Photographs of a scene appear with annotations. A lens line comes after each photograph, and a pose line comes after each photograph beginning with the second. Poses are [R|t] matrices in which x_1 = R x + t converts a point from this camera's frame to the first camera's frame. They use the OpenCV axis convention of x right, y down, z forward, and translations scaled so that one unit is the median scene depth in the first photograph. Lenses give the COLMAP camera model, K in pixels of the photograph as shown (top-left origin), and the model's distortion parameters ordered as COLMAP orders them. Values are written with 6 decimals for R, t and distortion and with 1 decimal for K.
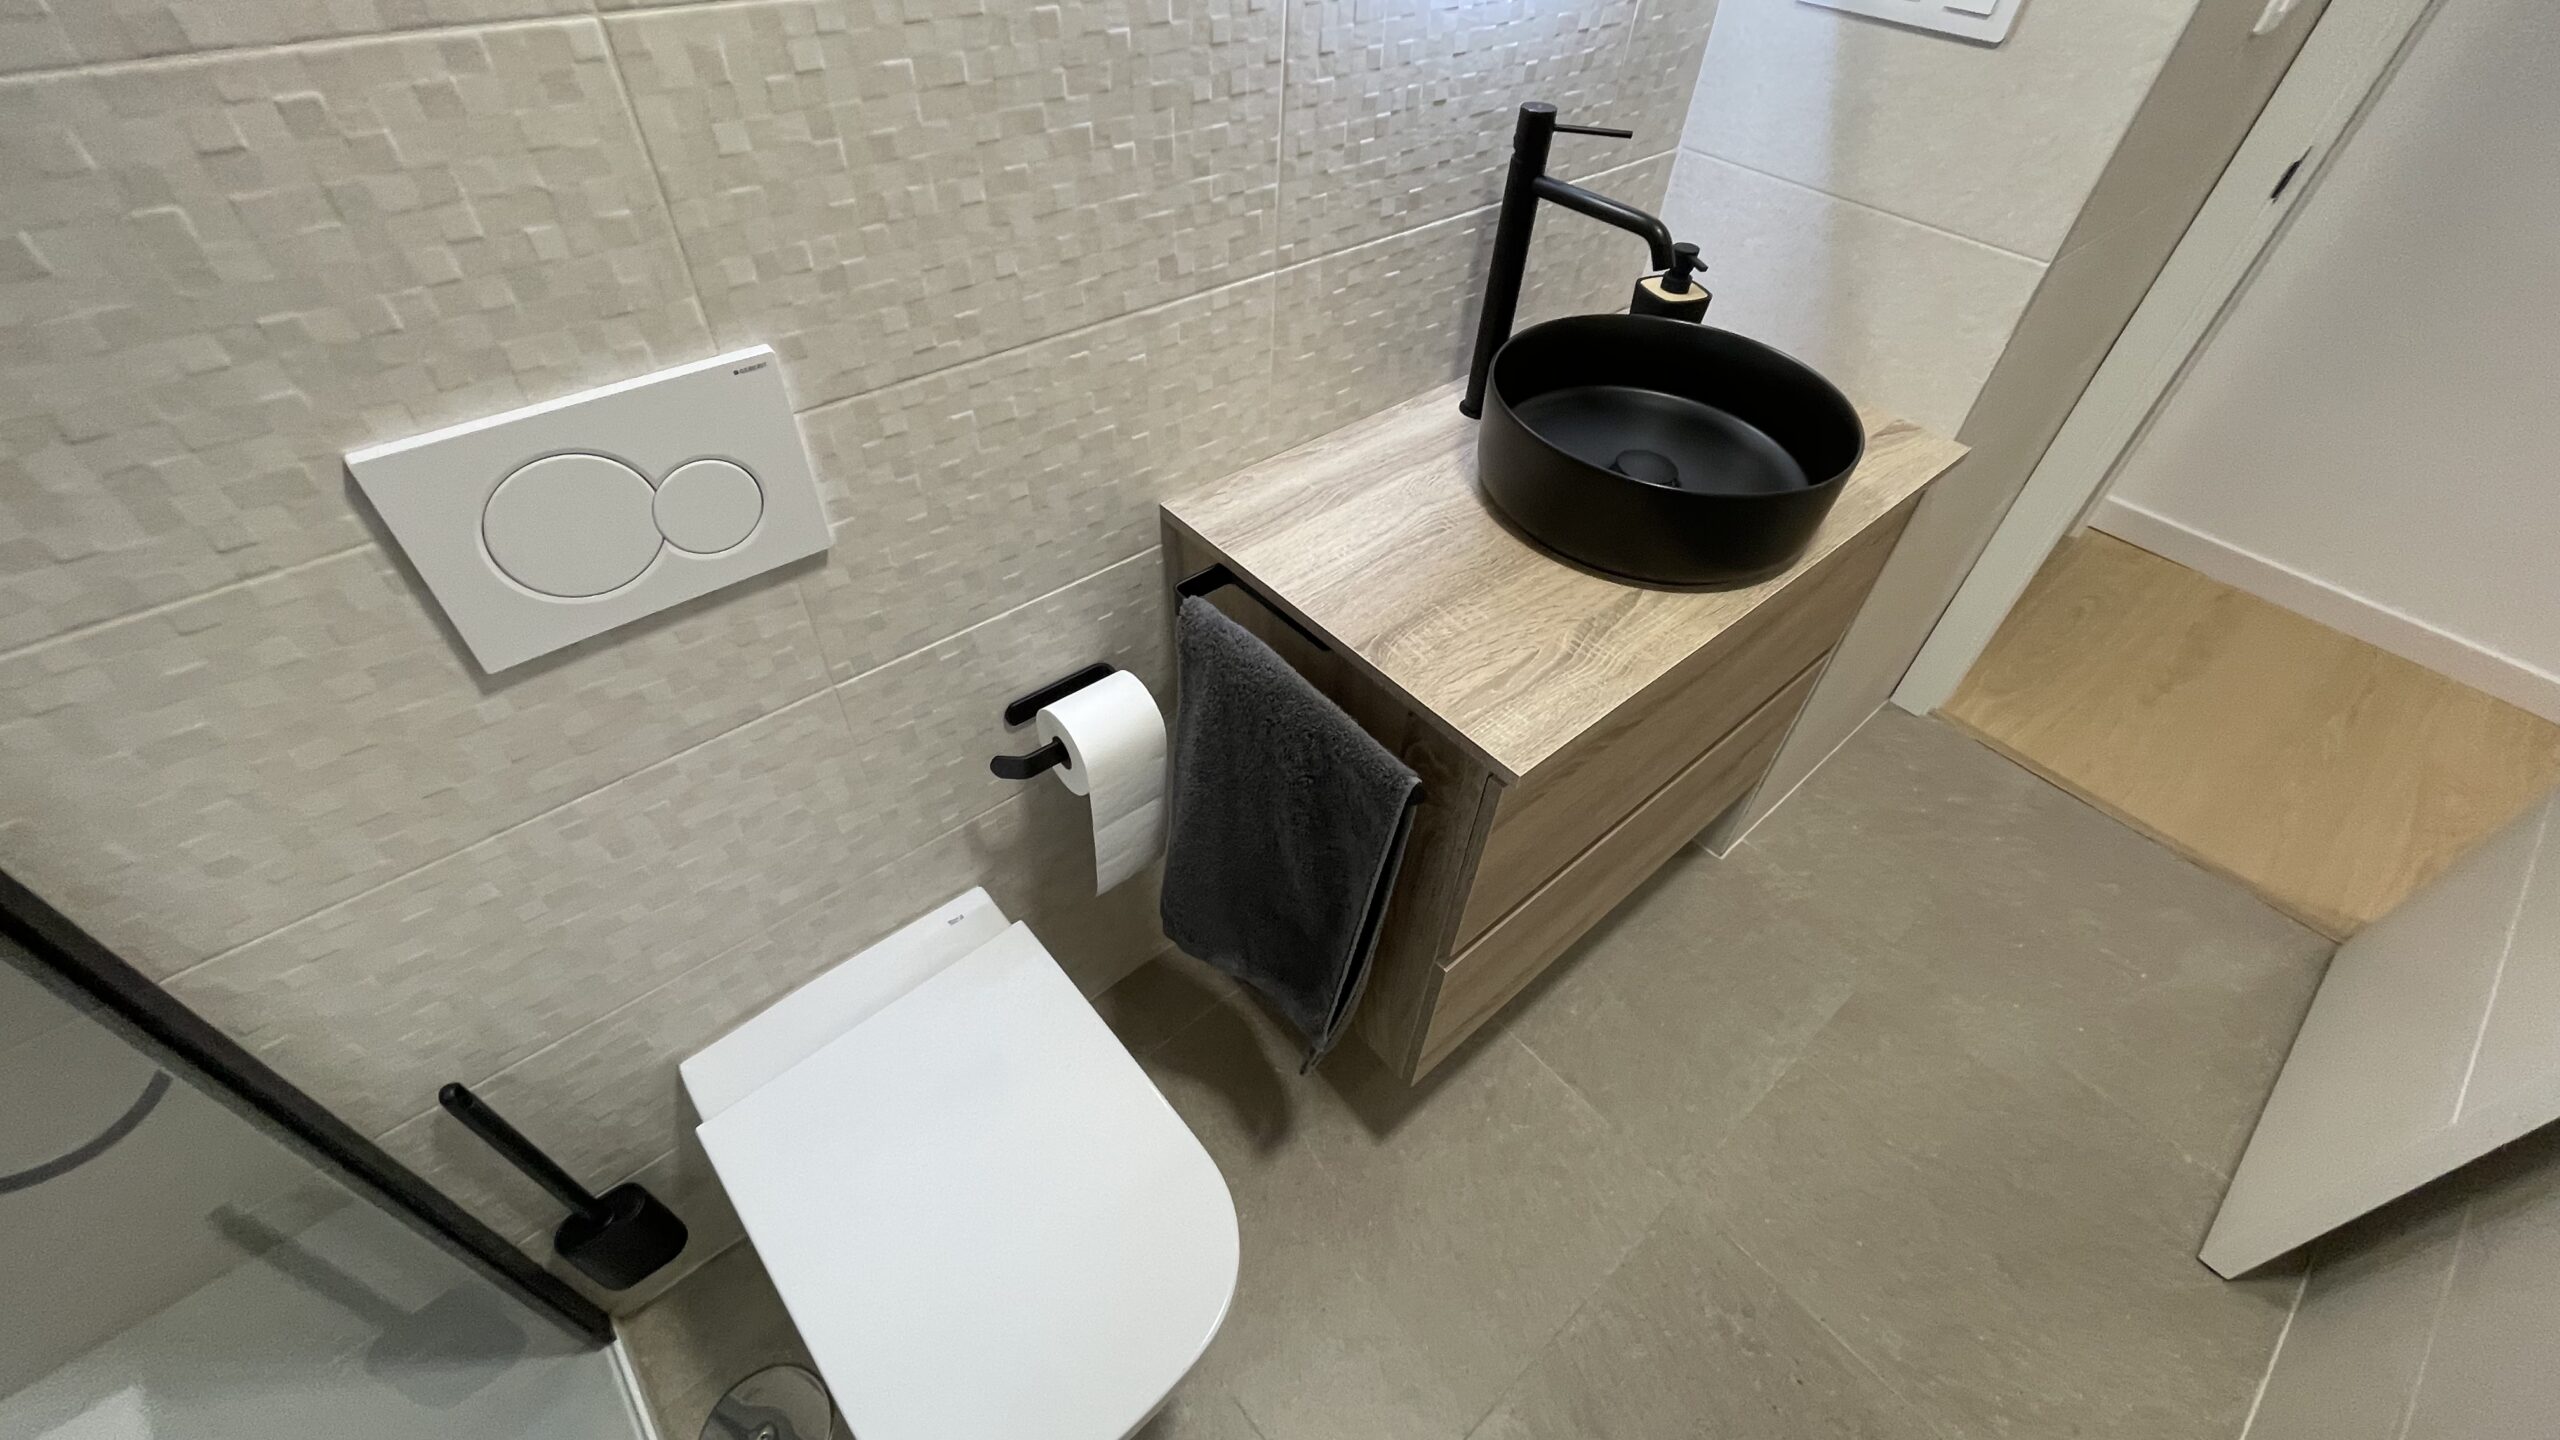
lens RADIAL K [[1033.9, 0, 1275.6], [0, 1033.9, 720.7], [0, 0, 1]] dist [0.000998, 0.000075]
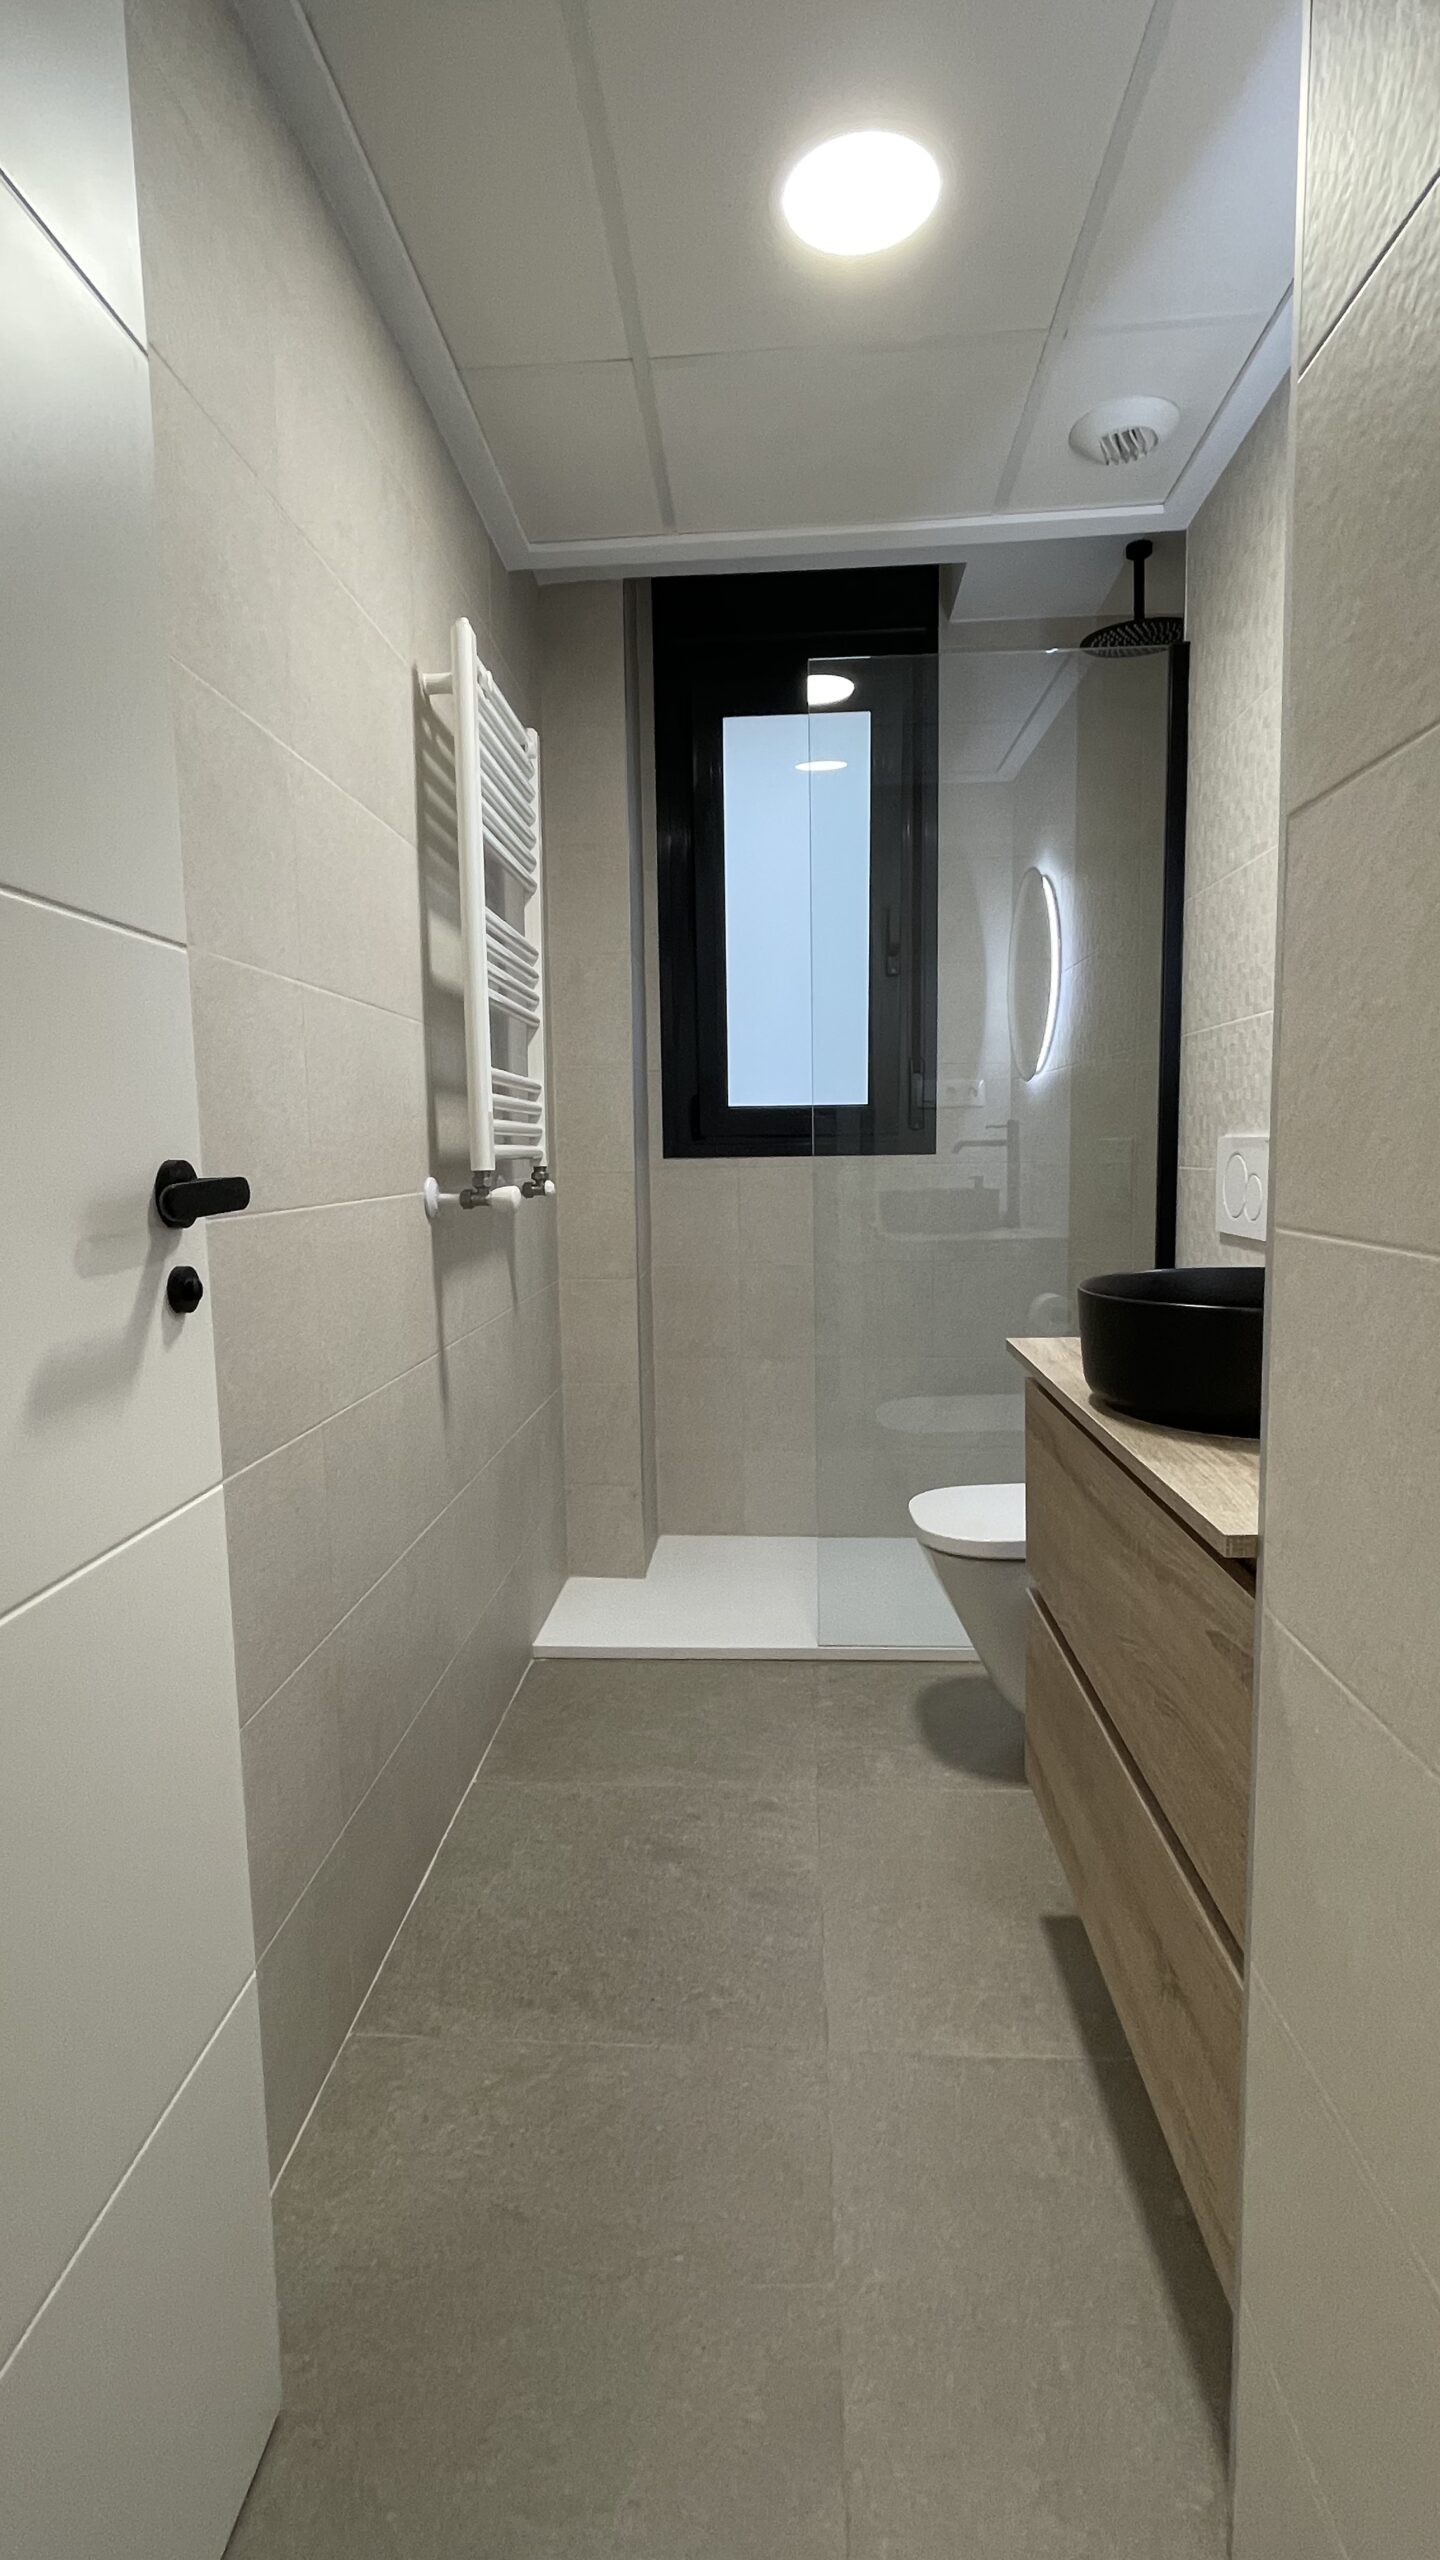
lens RADIAL K [[1221.8, 0, 716.2], [0, 1221.8, 1278.8], [0, 0, 1]] dist [-0.001312, -0.007613]
pose [[-0.697240, 0.058796, -0.714422, 1.216623], [-0.508768, 0.661502, 0.550973, -0.535770], [0.504987, 0.747635, -0.431312, 0.942461]]
